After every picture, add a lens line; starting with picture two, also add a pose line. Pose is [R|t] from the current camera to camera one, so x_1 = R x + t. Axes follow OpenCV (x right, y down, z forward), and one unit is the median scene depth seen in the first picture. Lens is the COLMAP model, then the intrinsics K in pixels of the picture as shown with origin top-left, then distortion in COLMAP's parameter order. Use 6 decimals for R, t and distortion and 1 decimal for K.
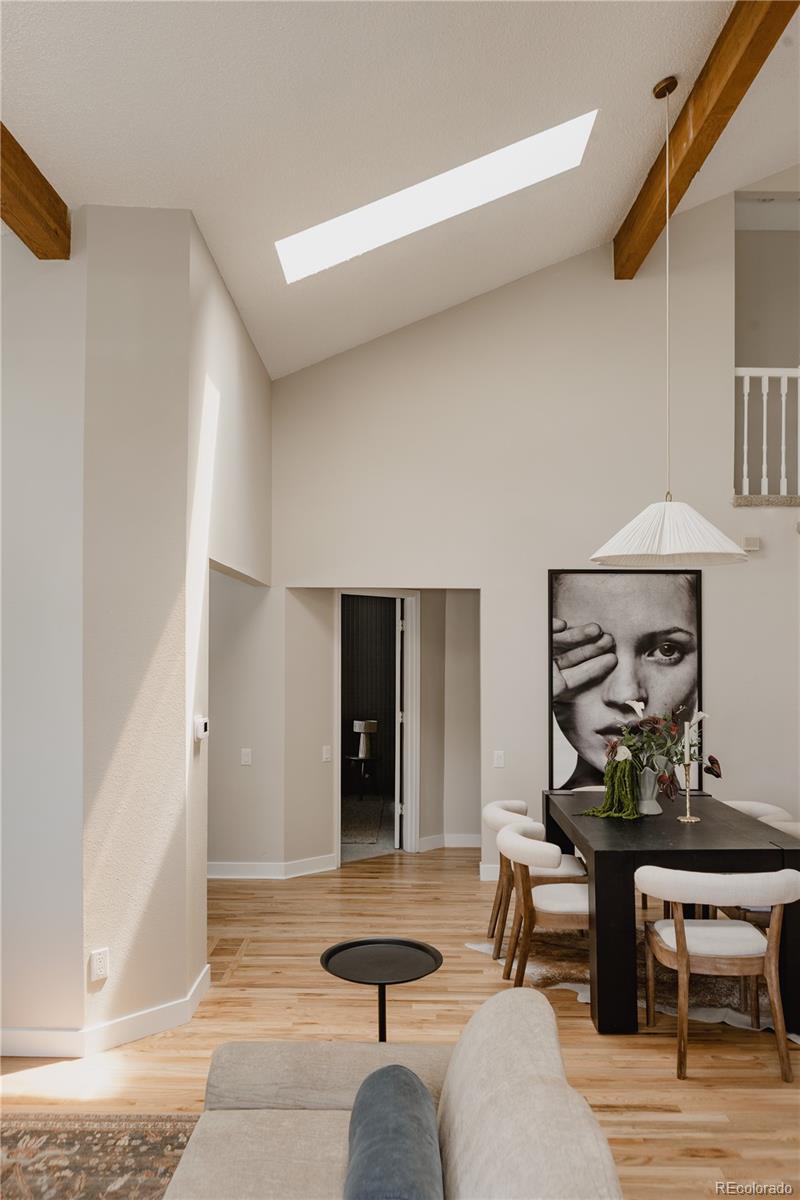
lens RADIAL K [[936.6, 0, 383.2], [0, 936.6, 629.8], [0, 0, 1]] dist [-0.005649, 0.001299]
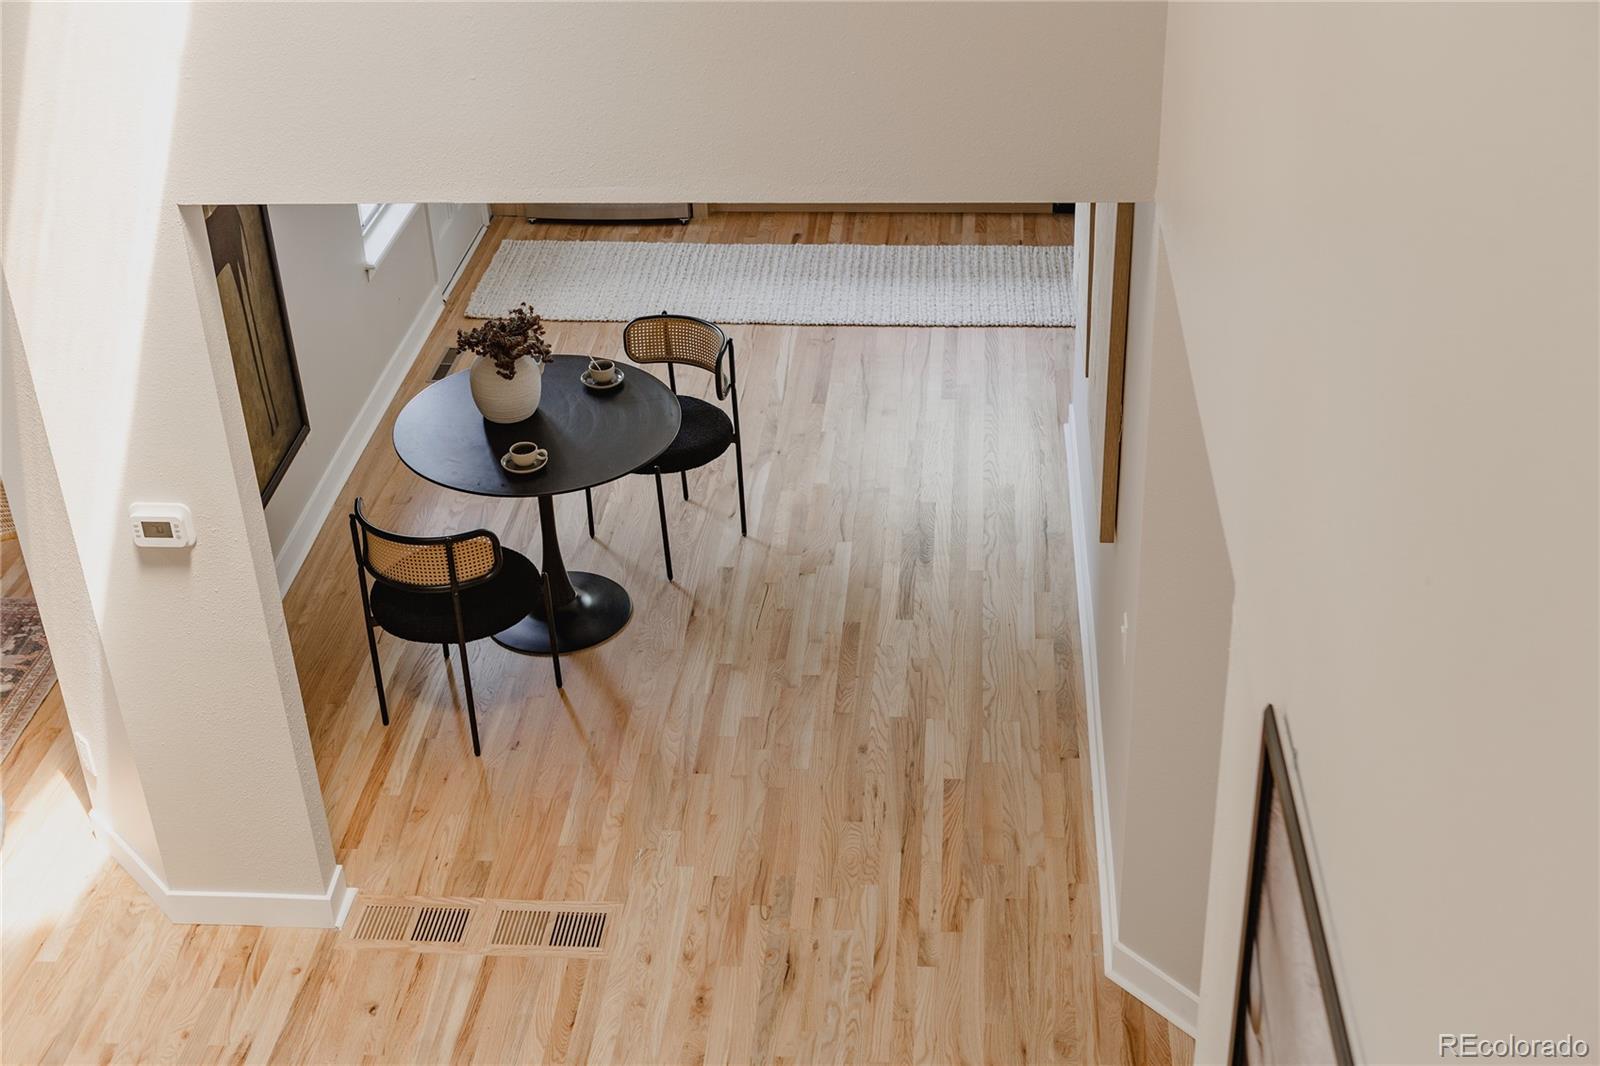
lens RADIAL K [[1950.0, 0, 799.1], [0, 1950.0, 561.1], [0, 0, 1]] dist [-0.006433, -0.013734]
pose [[-0.063978, 0.529868, -0.845663, 0.464261], [0.065167, 0.847809, 0.526282, -0.281258], [0.995821, -0.021439, -0.088771, 0.955454]]
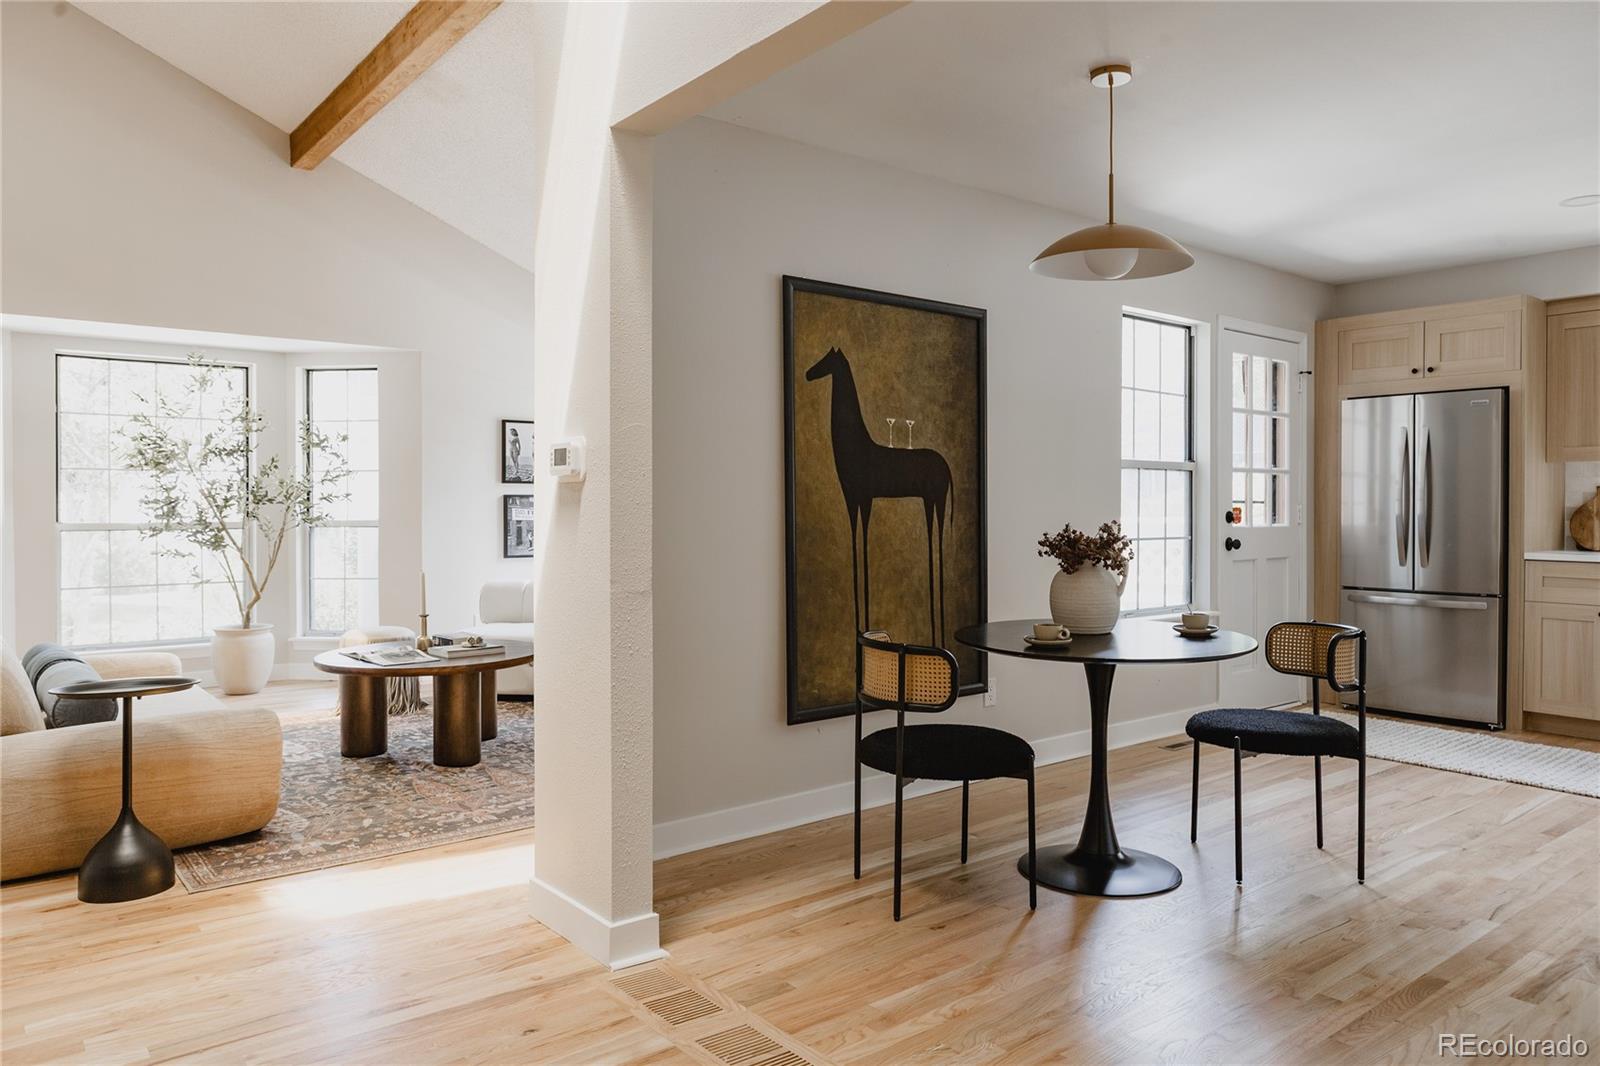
lens RADIAL K [[1101.0, 0, 809.6], [0, 1101.0, 510.6], [0, 0, 1]] dist [-0.026186, 0.005011]
pose [[-0.765582, -0.005253, -0.643317, 0.081821], [0.013522, 0.999614, -0.024255, 0.100010], [0.643197, -0.027268, -0.765215, 1.057363]]
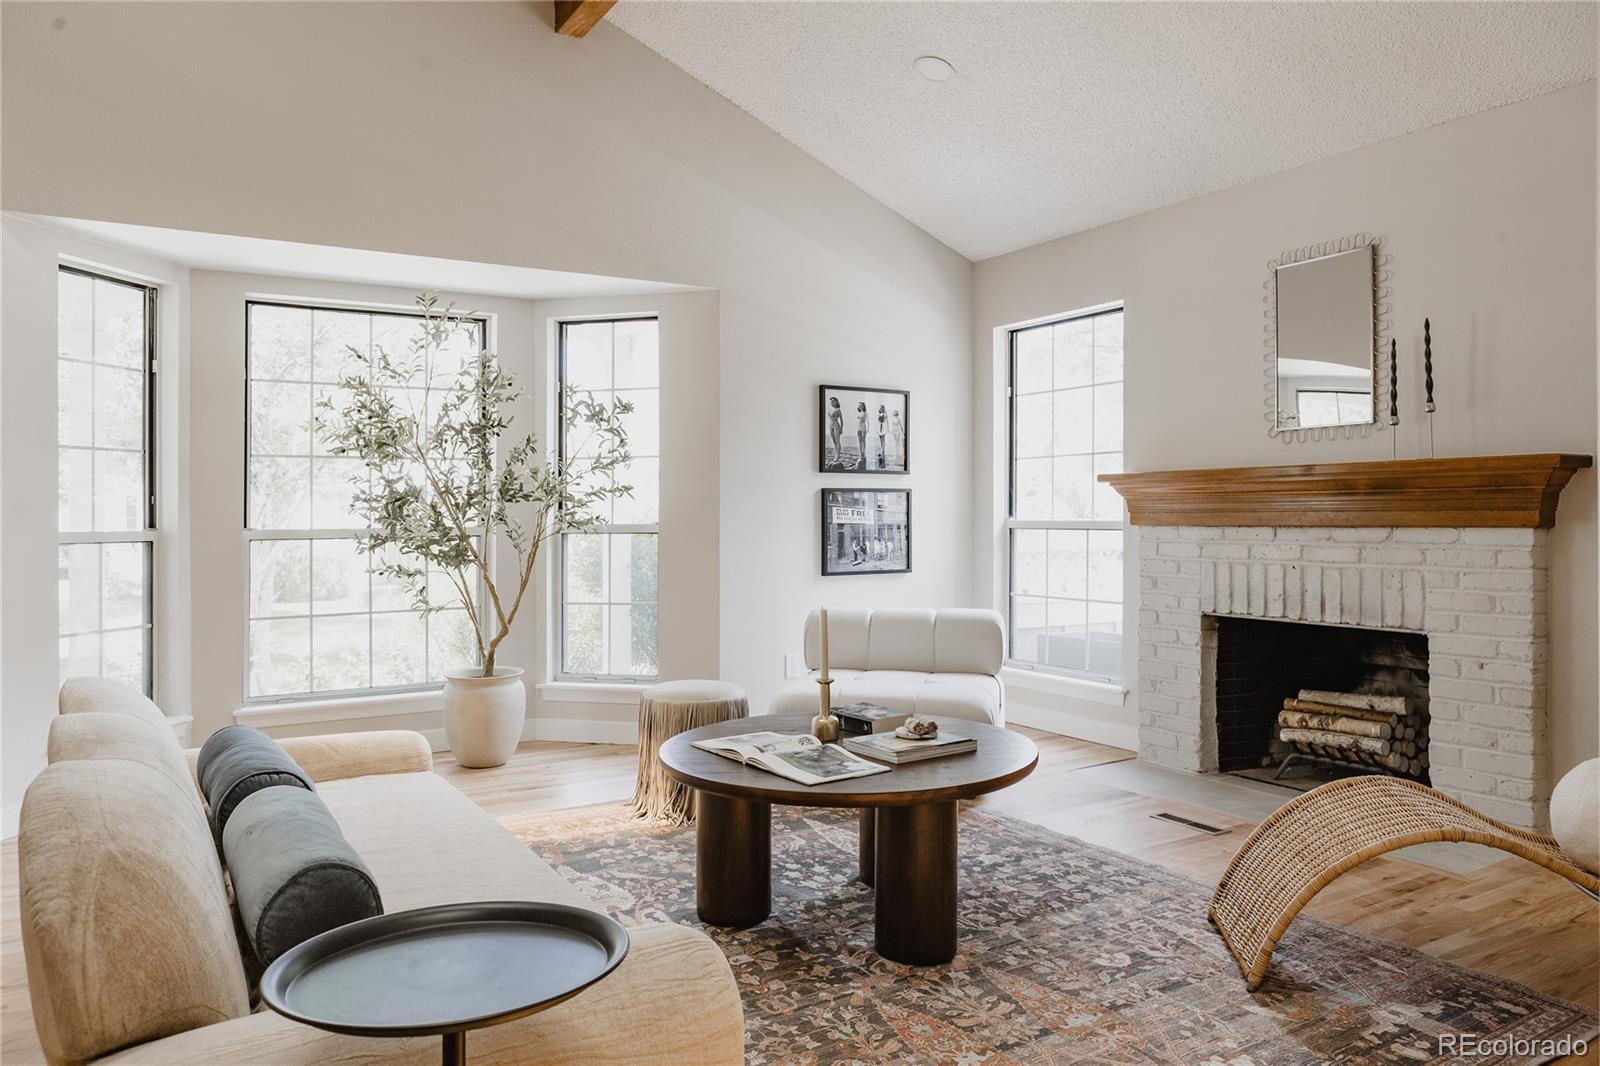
lens RADIAL K [[1097.6, 0, 793.9], [0, 1097.6, 500.0], [0, 0, 1]] dist [-0.012552, 0.002538]
pose [[-0.843577, -0.008880, -0.536935, 0.052156], [0.014780, 0.999101, -0.039745, 0.092774], [0.536805, -0.041464, -0.842687, 0.664176]]
